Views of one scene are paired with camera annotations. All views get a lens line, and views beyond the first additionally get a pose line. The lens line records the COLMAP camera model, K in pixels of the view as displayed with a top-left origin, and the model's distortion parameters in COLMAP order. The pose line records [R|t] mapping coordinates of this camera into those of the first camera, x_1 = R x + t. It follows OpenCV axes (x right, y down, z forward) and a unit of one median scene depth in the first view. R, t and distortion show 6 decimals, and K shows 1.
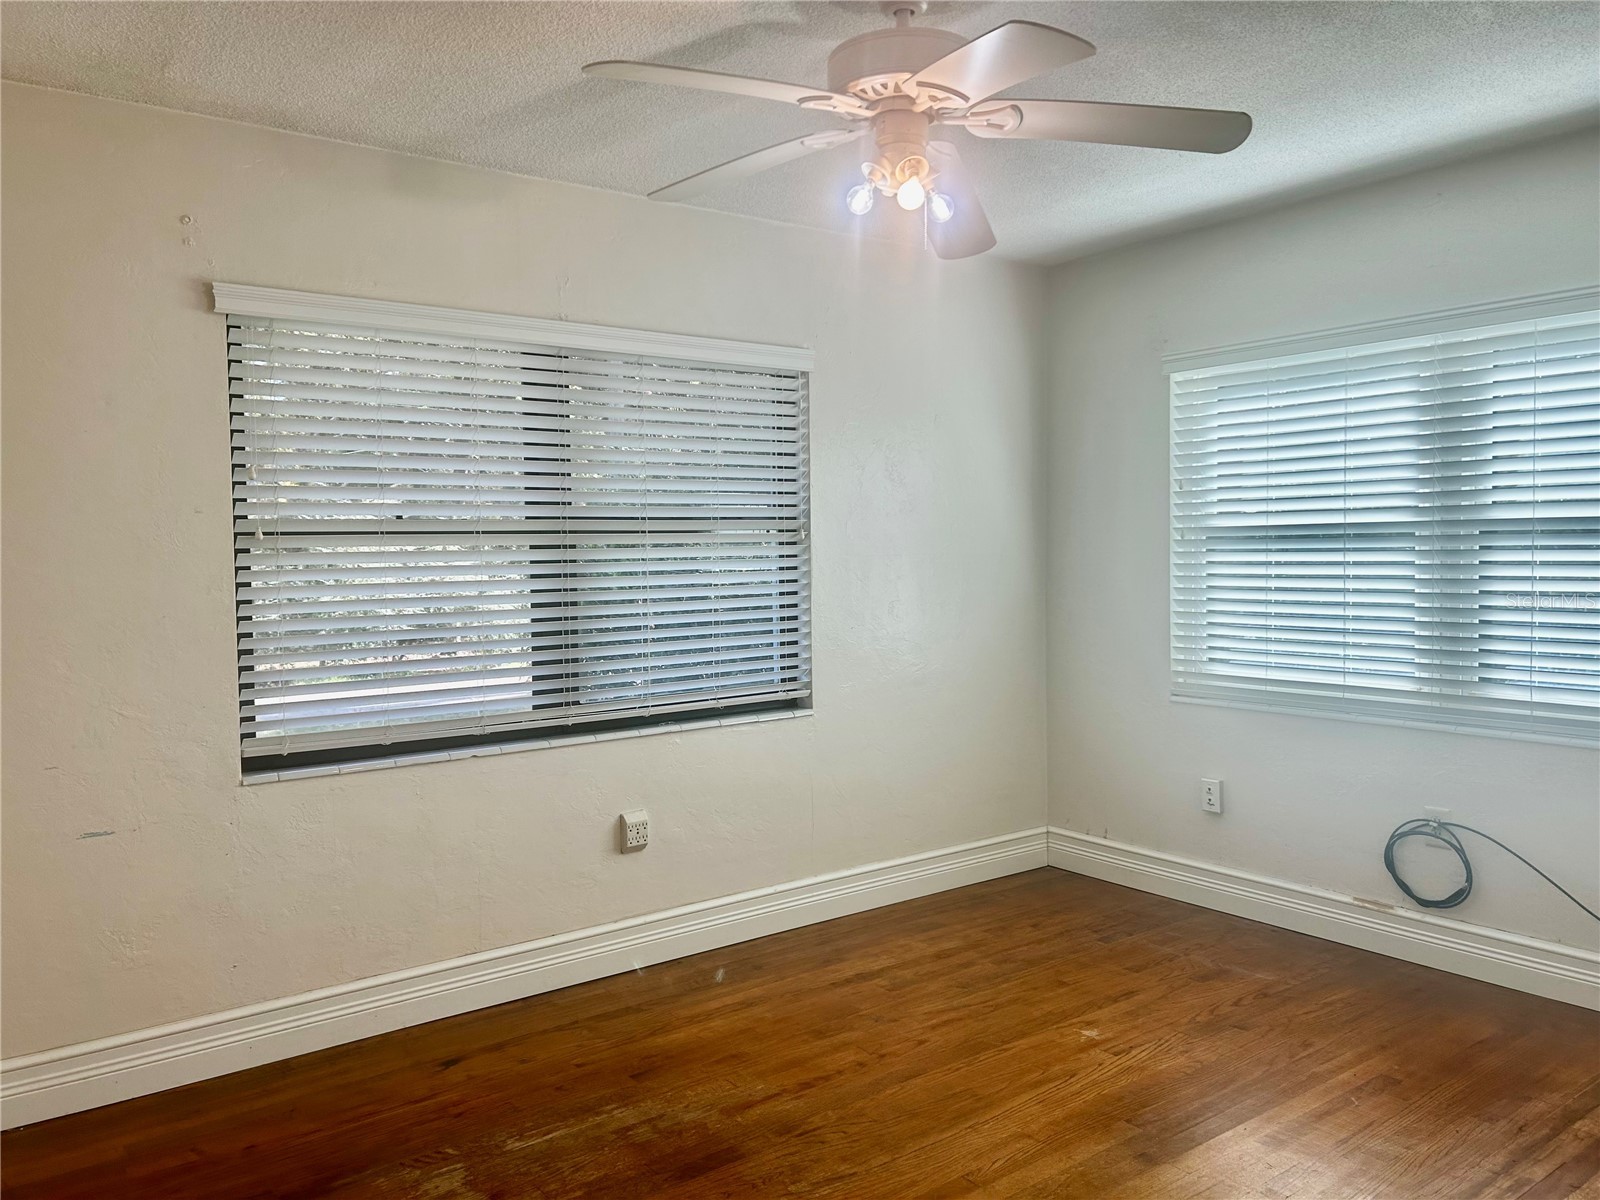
lens RADIAL K [[1196.8, 0, 800.0], [0, 1196.8, 600.0], [0, 0, 1]] dist [0.005319, 0.000001]
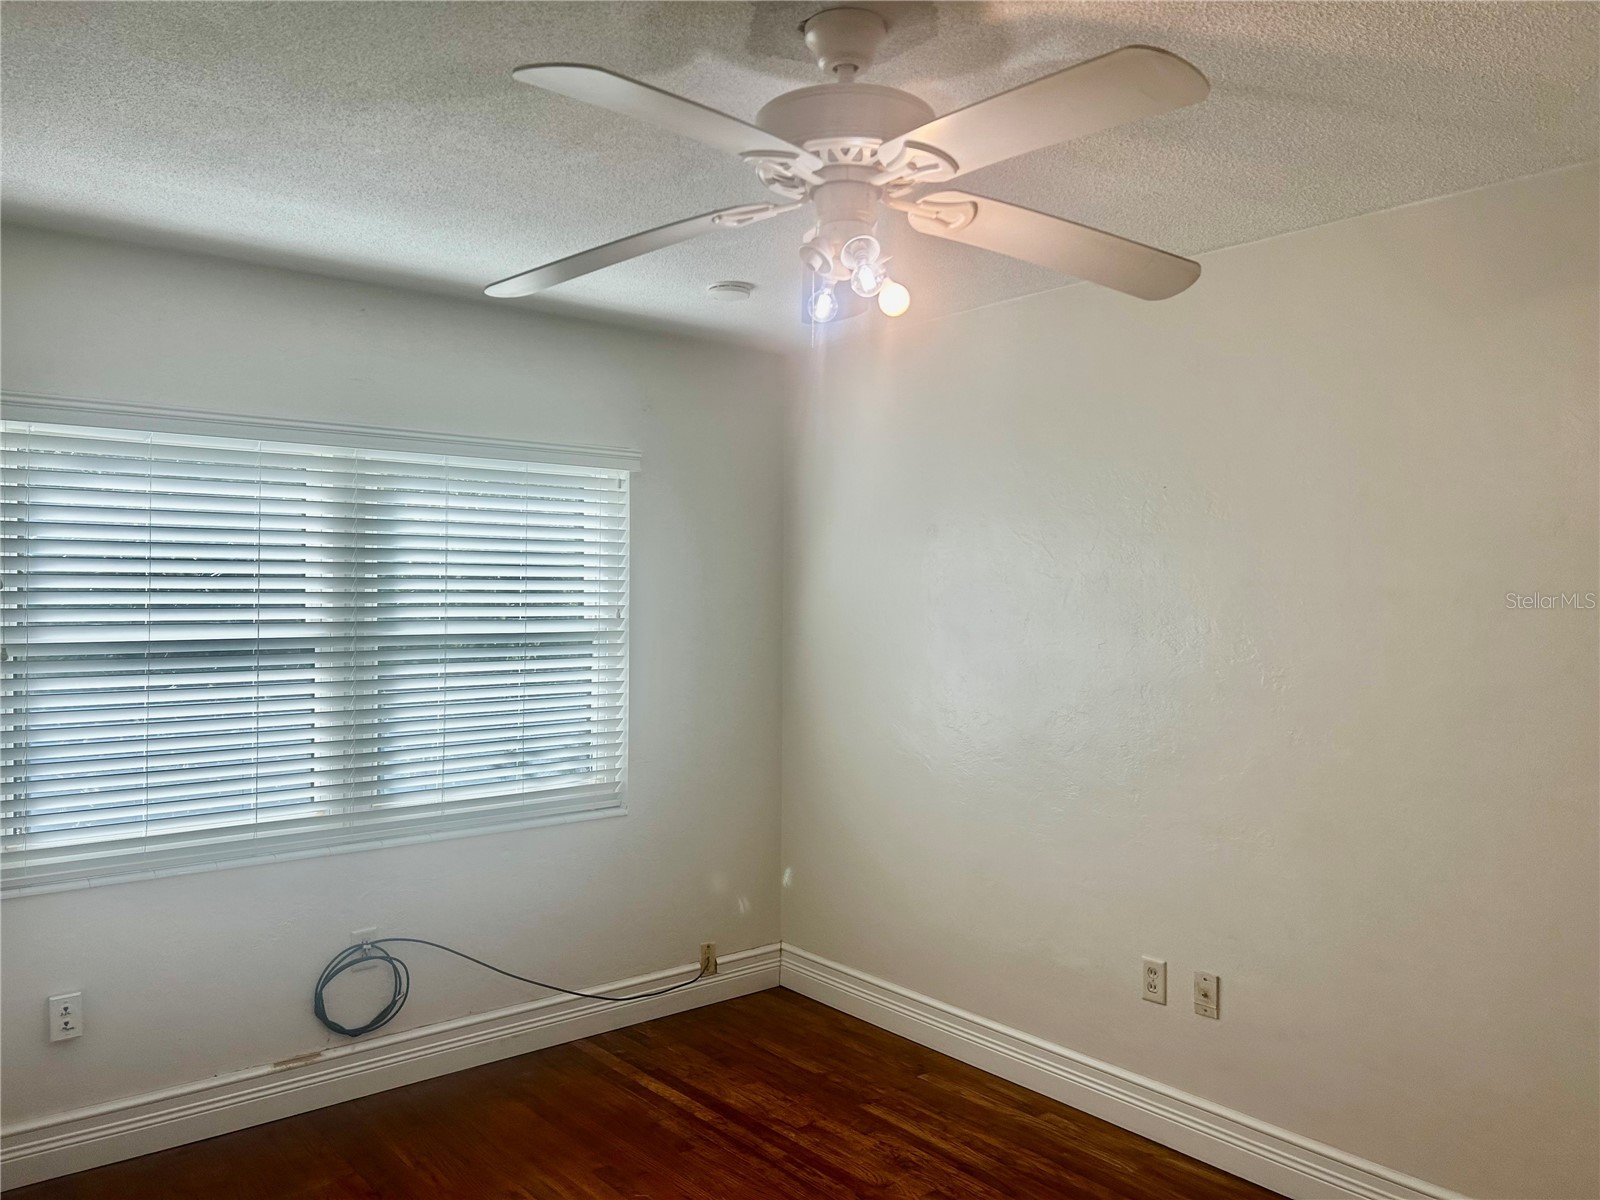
lens RADIAL K [[1196.8, 0, 800.0], [0, 1196.8, 600.0], [0, 0, 1]] dist [0.005319, 0.000001]
pose [[-0.045124, 0.008064, 0.998949, -0.462613], [0.044105, 0.999008, -0.006072, -0.073546], [-0.998007, 0.043784, -0.045434, 0.676951]]
